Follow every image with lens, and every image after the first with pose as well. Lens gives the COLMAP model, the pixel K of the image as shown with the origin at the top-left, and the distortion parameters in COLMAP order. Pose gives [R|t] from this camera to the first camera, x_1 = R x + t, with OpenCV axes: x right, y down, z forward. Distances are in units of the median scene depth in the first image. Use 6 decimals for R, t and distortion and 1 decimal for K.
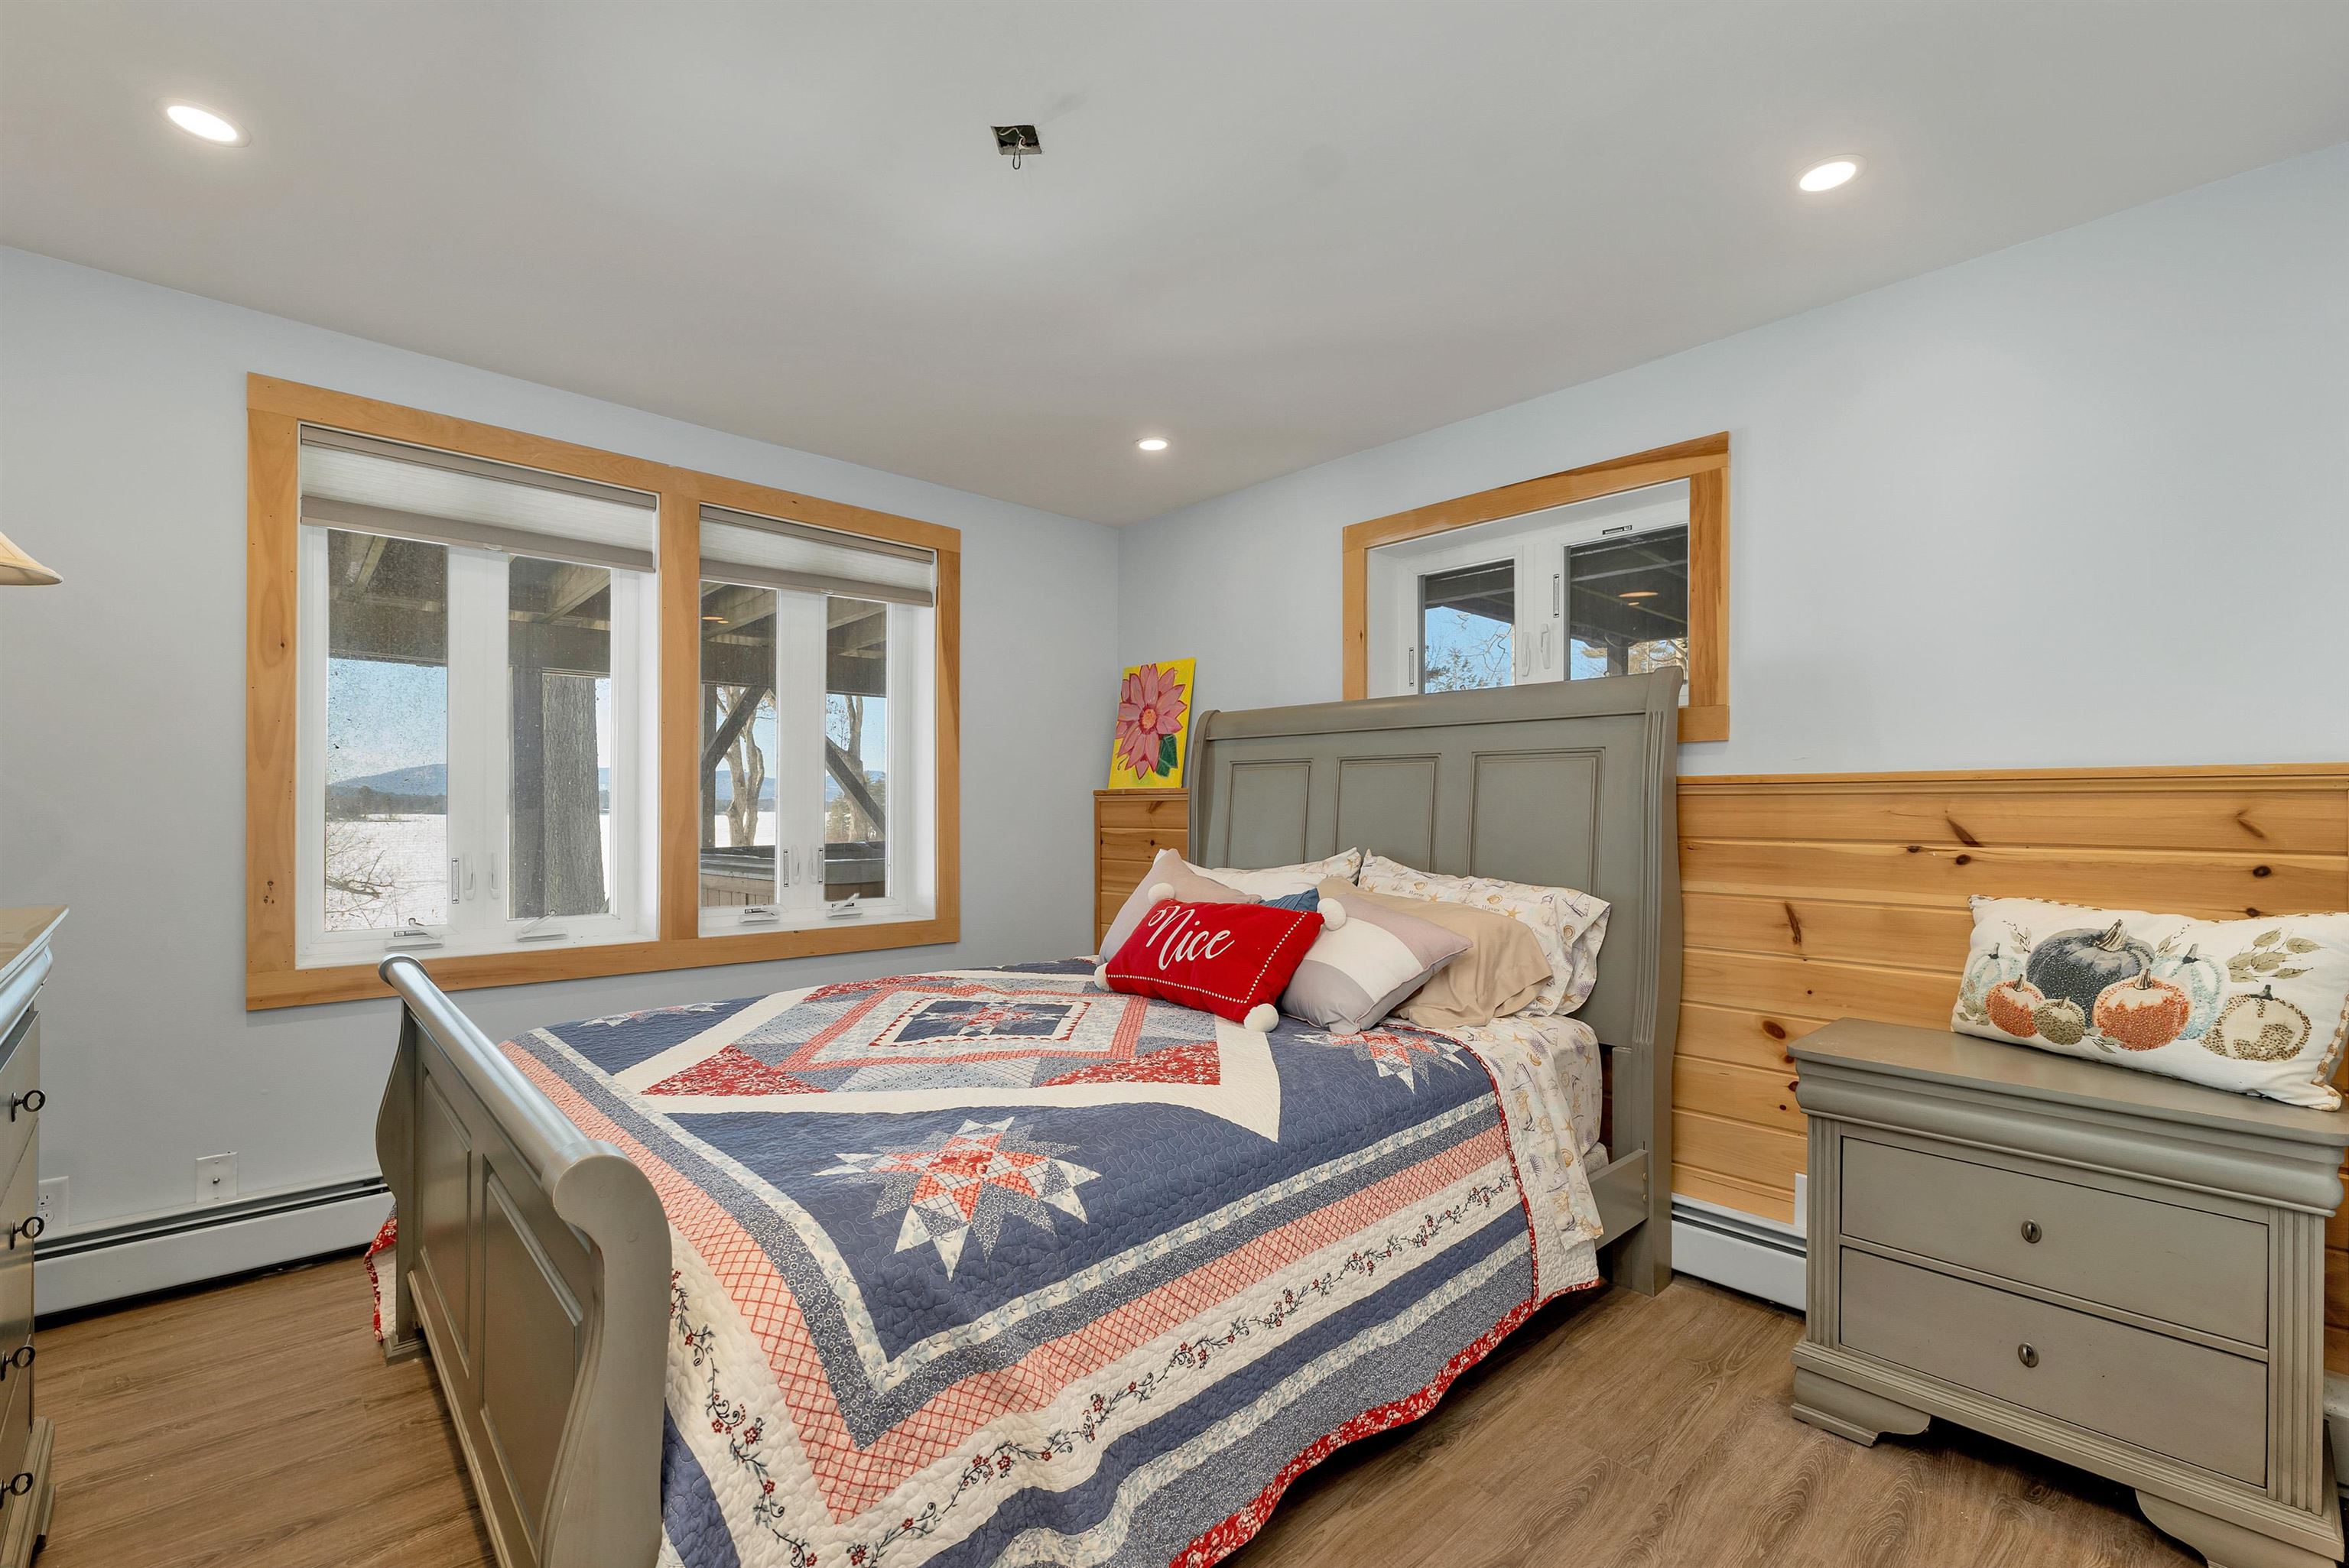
lens RADIAL K [[992.7, 0, 1176.5], [0, 992.7, 816.9], [0, 0, 1]] dist [-0.002249, -0.000249]
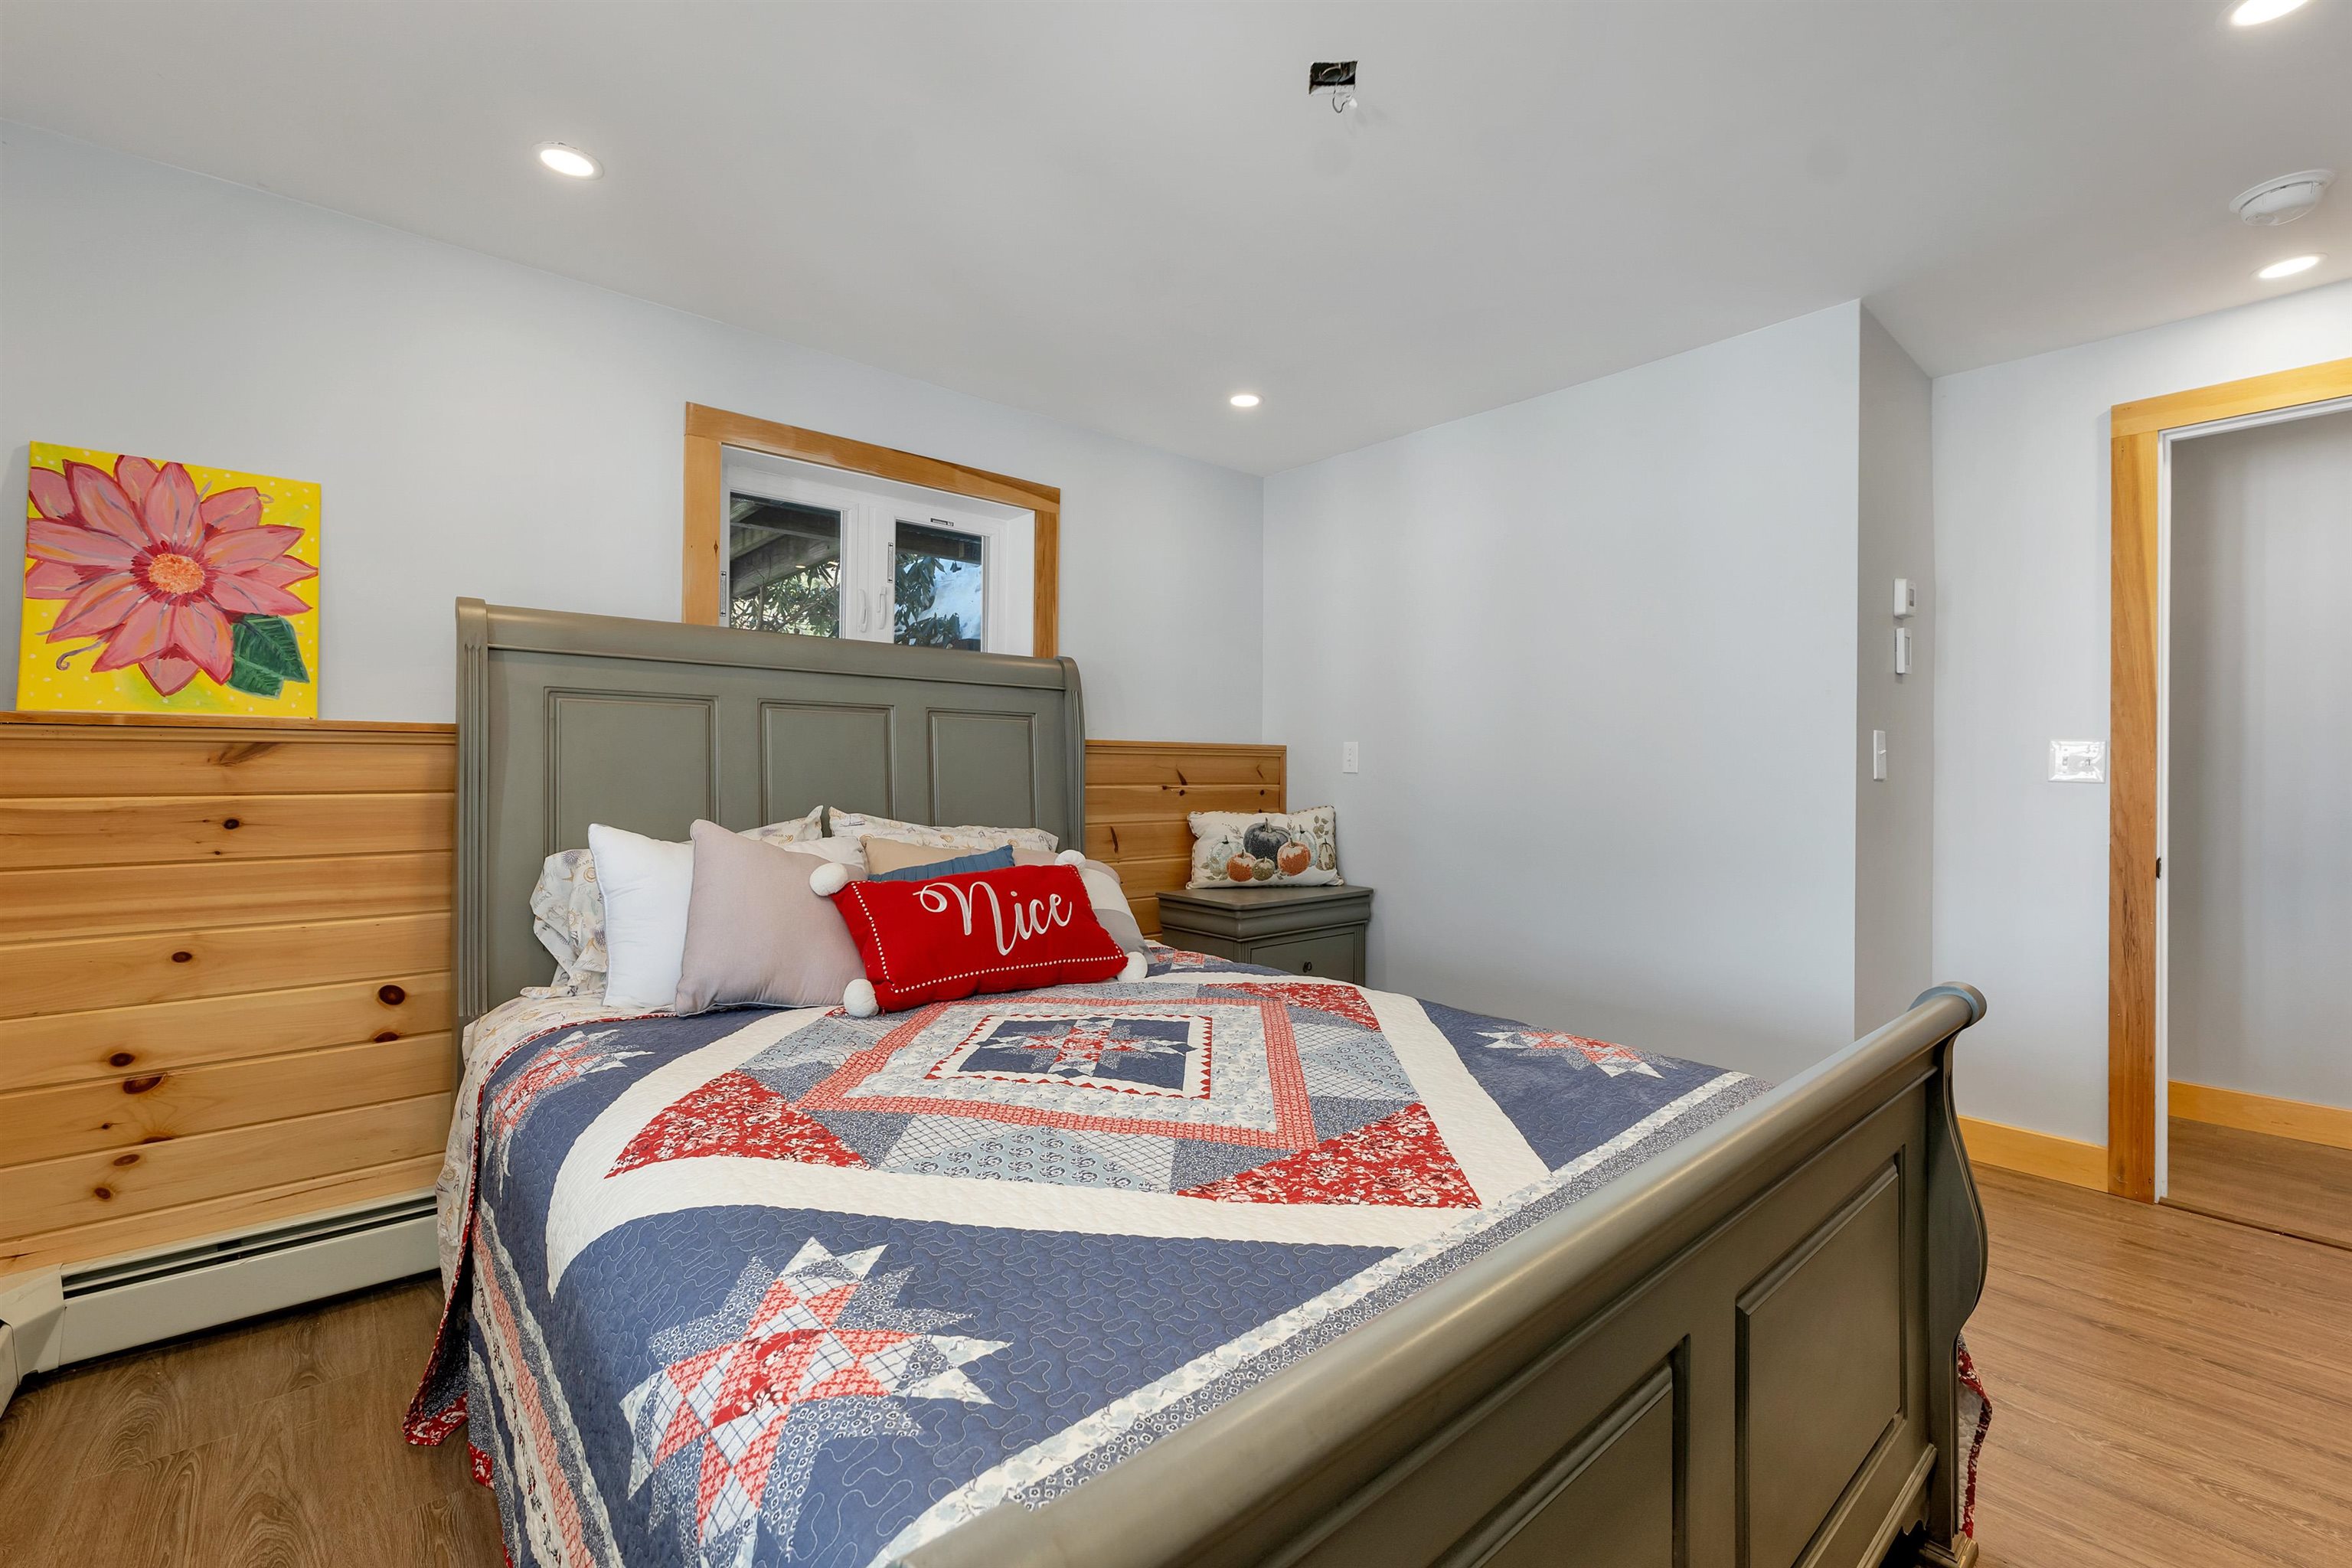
lens RADIAL K [[980.6, 0, 1169.2], [0, 980.6, 769.4], [0, 0, 1]] dist [-0.000036, 0.000067]
pose [[0.043160, -0.006264, 0.999049, -1.072404], [0.000093, 0.999980, 0.006265, -0.010472], [-0.999068, -0.000177, 0.043160, 1.058942]]
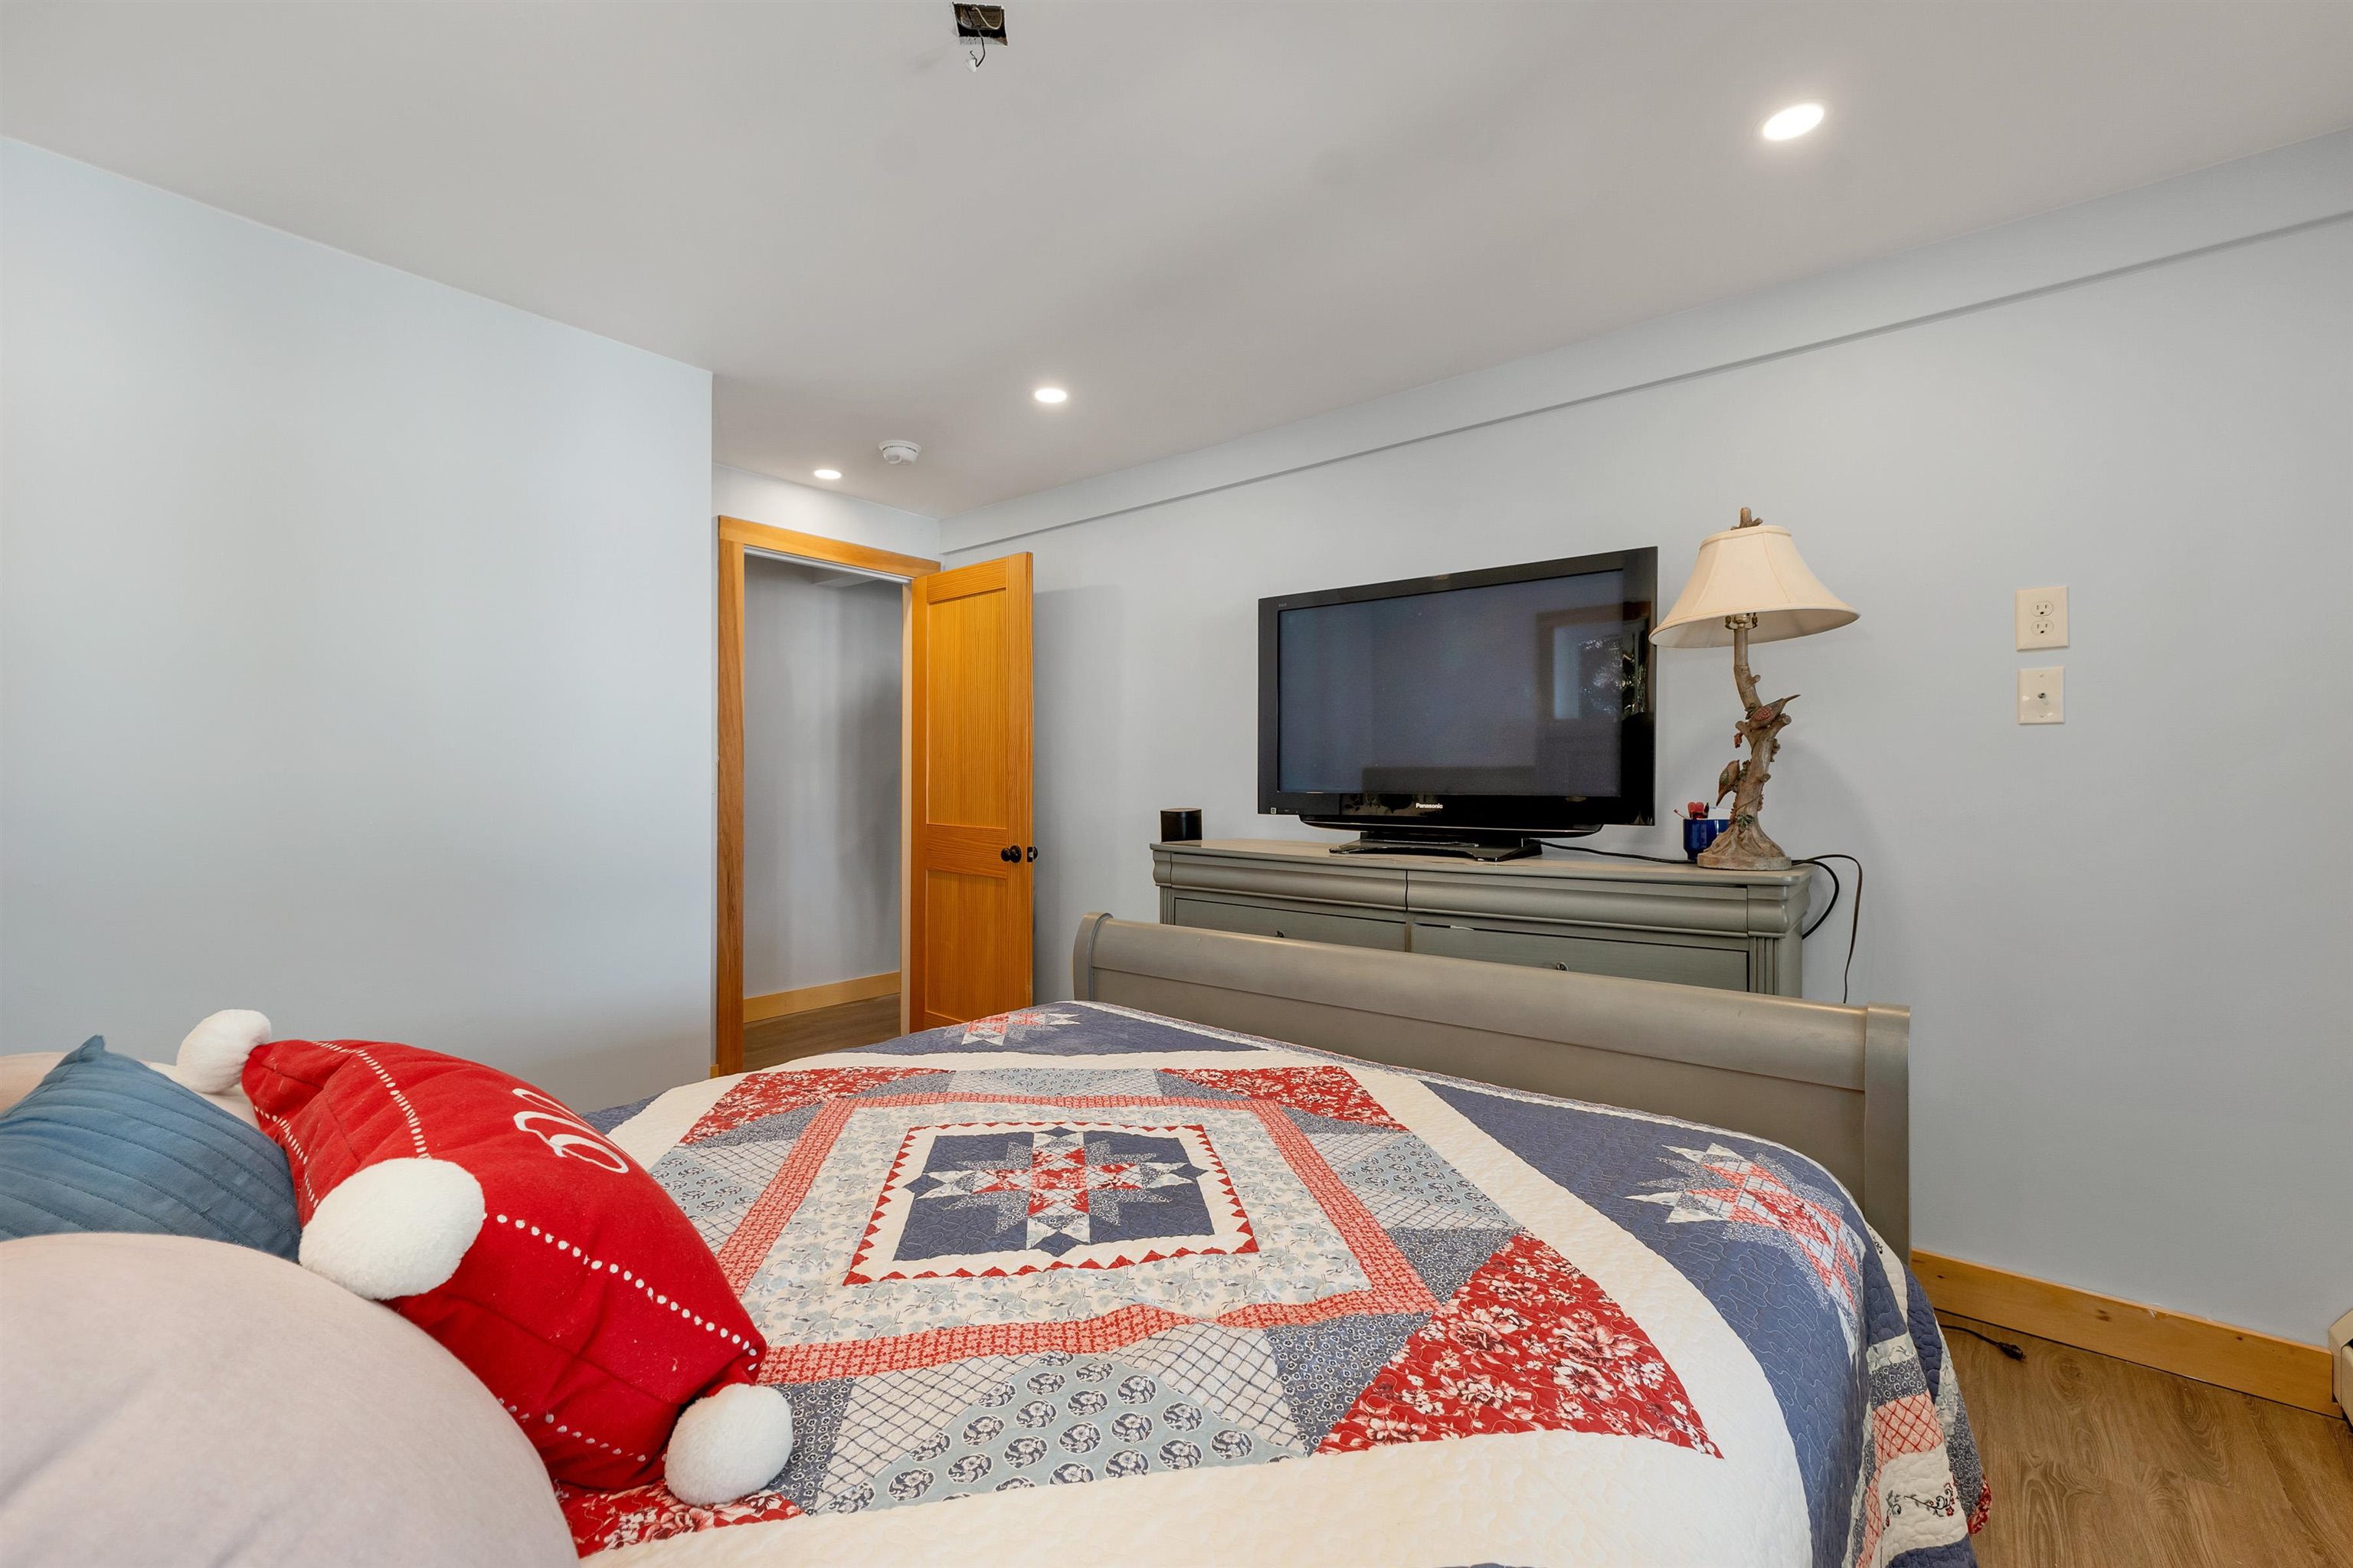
lens RADIAL K [[979.0, 0, 1176.5], [0, 979.0, 784.0], [0, 0, 1]] dist [0.000595, 0.000053]
pose [[-0.990270, -0.007141, -0.138973, -0.206104], [-0.008096, 0.999947, 0.006310, -0.018806], [0.138920, 0.007374, -0.990276, 1.790450]]
